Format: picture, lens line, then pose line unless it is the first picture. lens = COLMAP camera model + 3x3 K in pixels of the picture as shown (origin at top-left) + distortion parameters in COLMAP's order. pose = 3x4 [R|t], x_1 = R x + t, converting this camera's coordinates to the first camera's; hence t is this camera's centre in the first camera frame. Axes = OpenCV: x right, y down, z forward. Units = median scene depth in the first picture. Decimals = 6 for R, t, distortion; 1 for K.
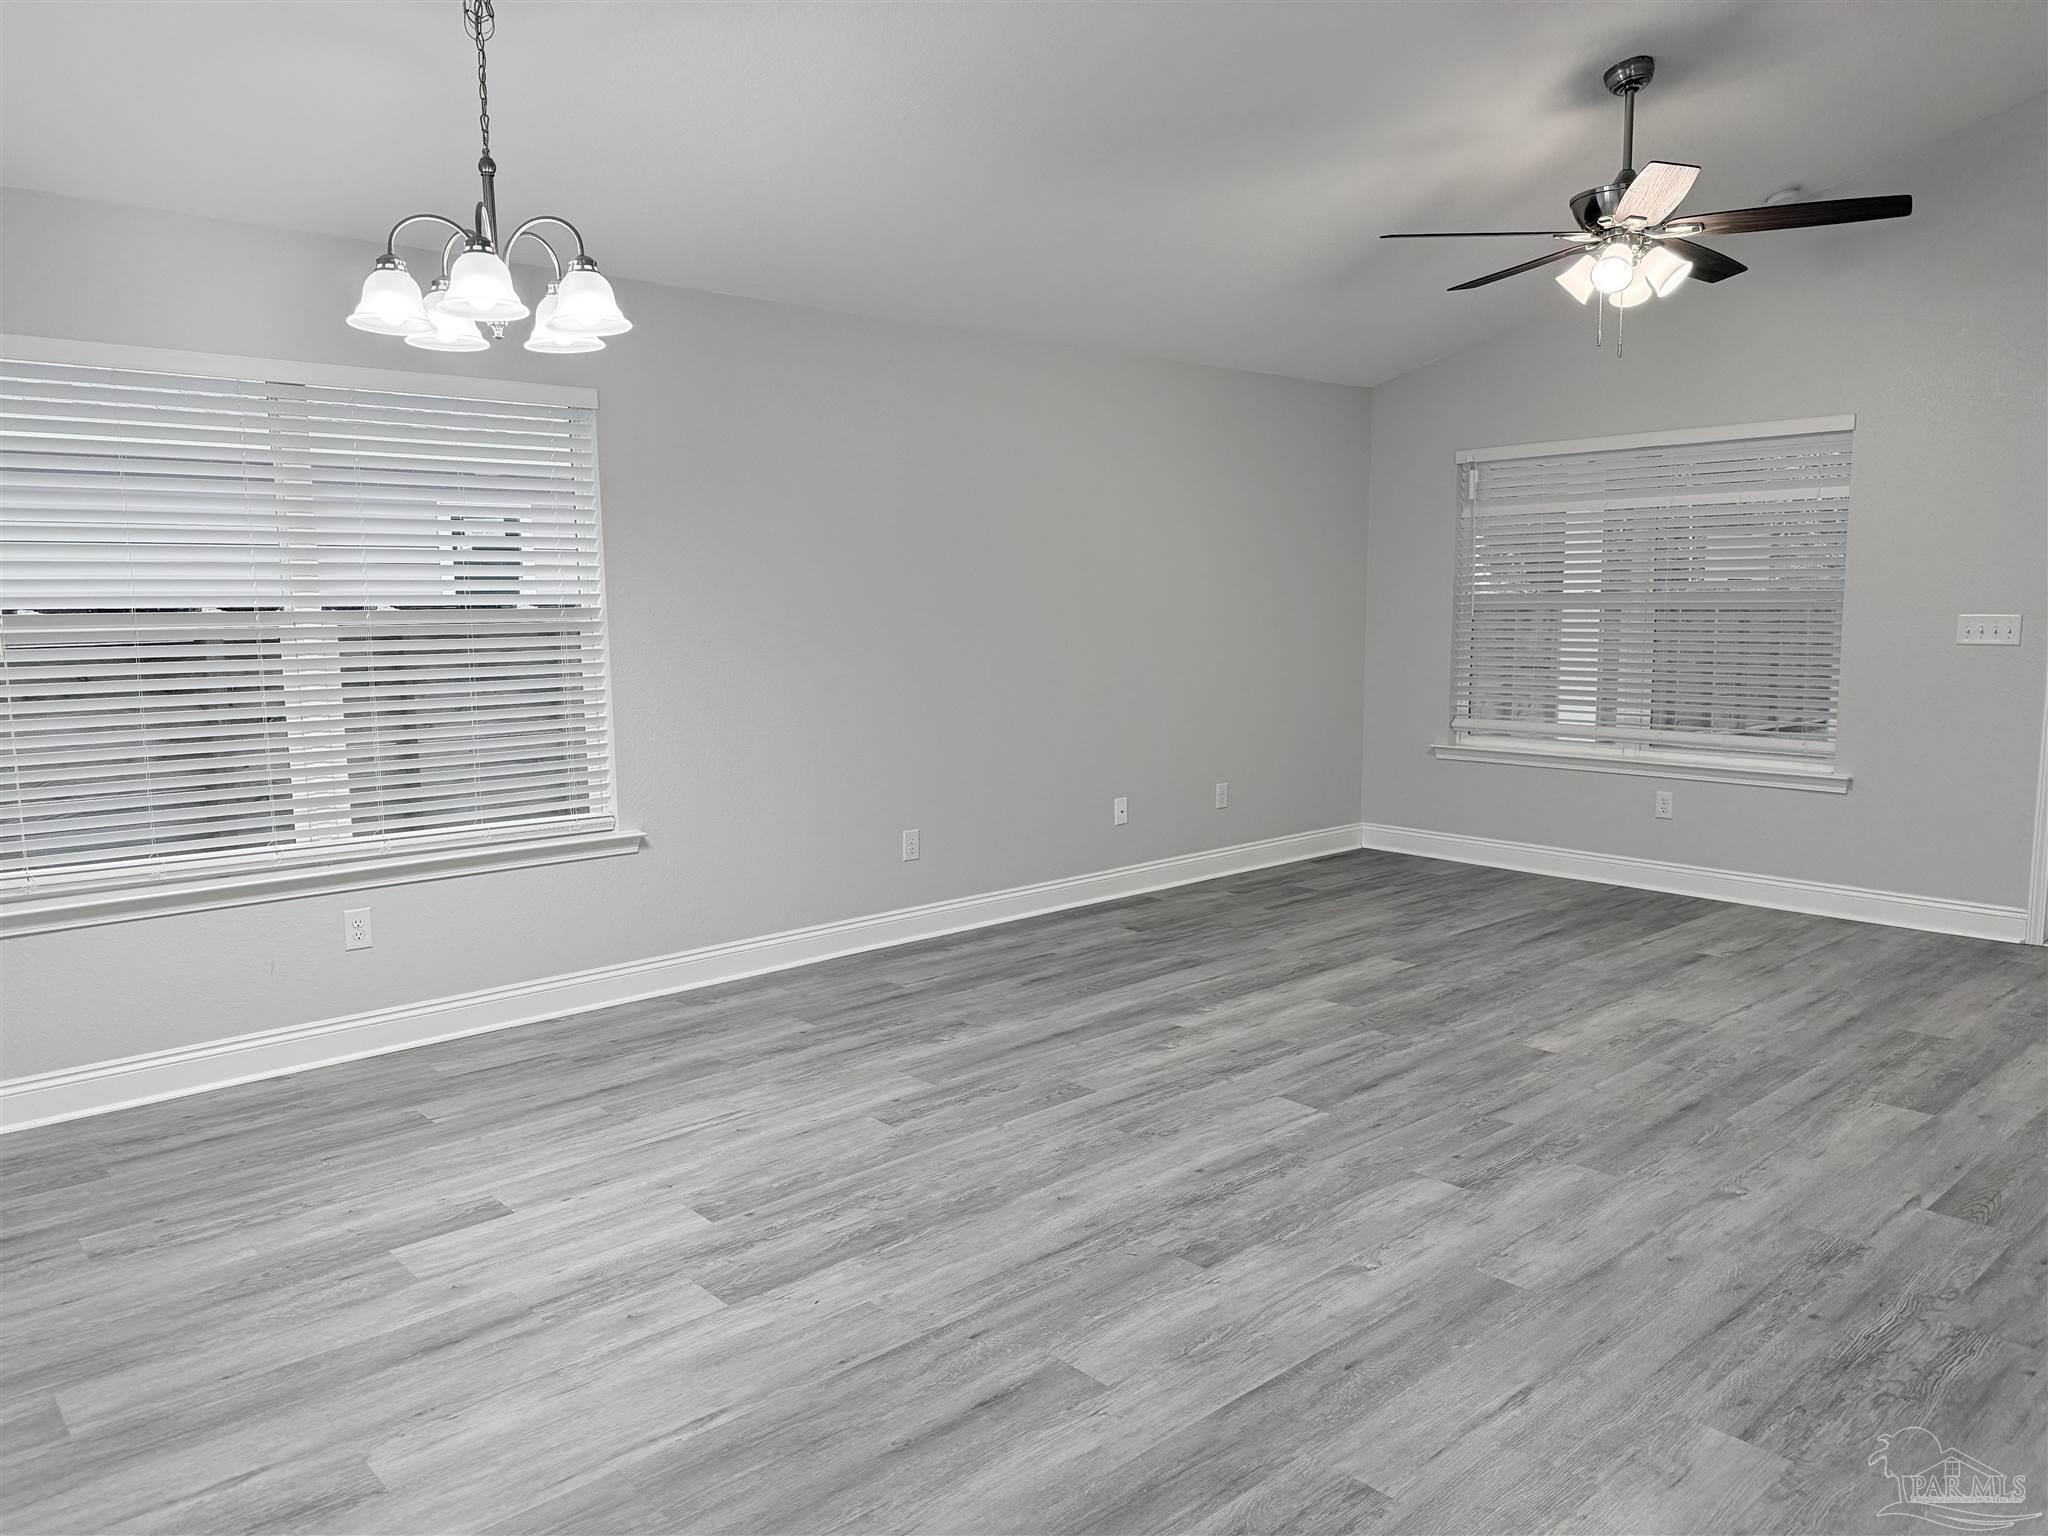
lens RADIAL K [[1435.9, 0, 1010.3], [0, 1435.9, 792.8], [0, 0, 1]] dist [0.026726, -0.031310]
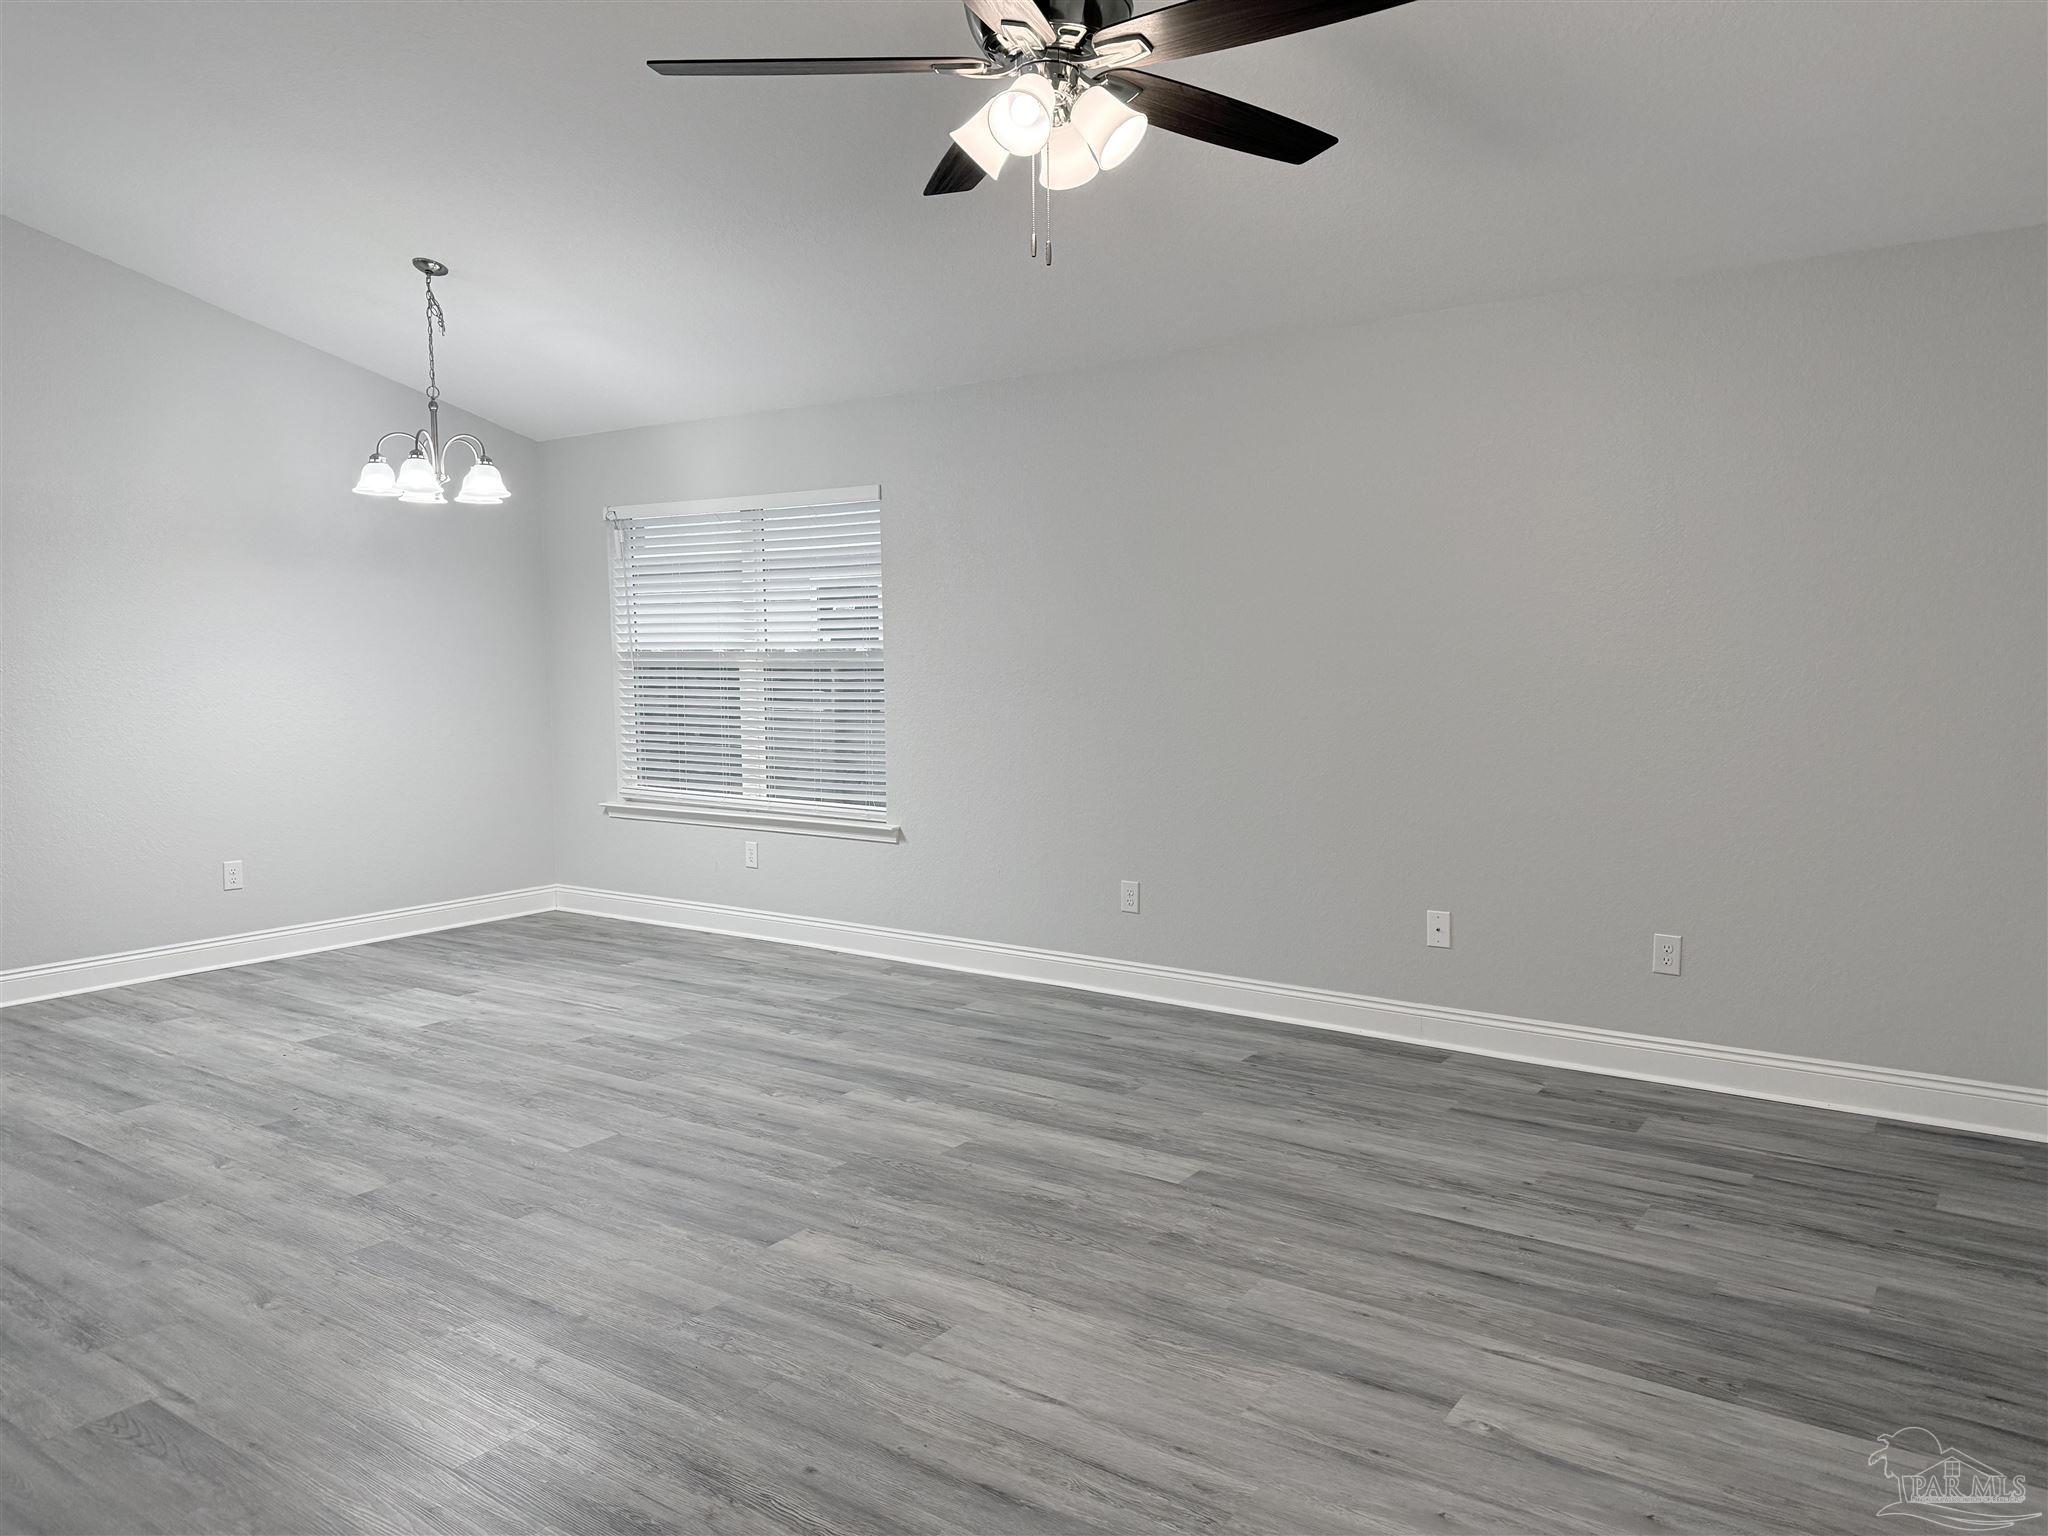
lens RADIAL K [[1435.9, 0, 1026.2], [0, 1435.9, 759.2], [0, 0, 1]] dist [0.026726, -0.031310]
pose [[0.235397, 0.087177, -0.967982, 1.098720], [-0.125043, 0.990408, 0.058788, -0.135107], [0.963822, 0.107201, 0.244040, 0.893454]]
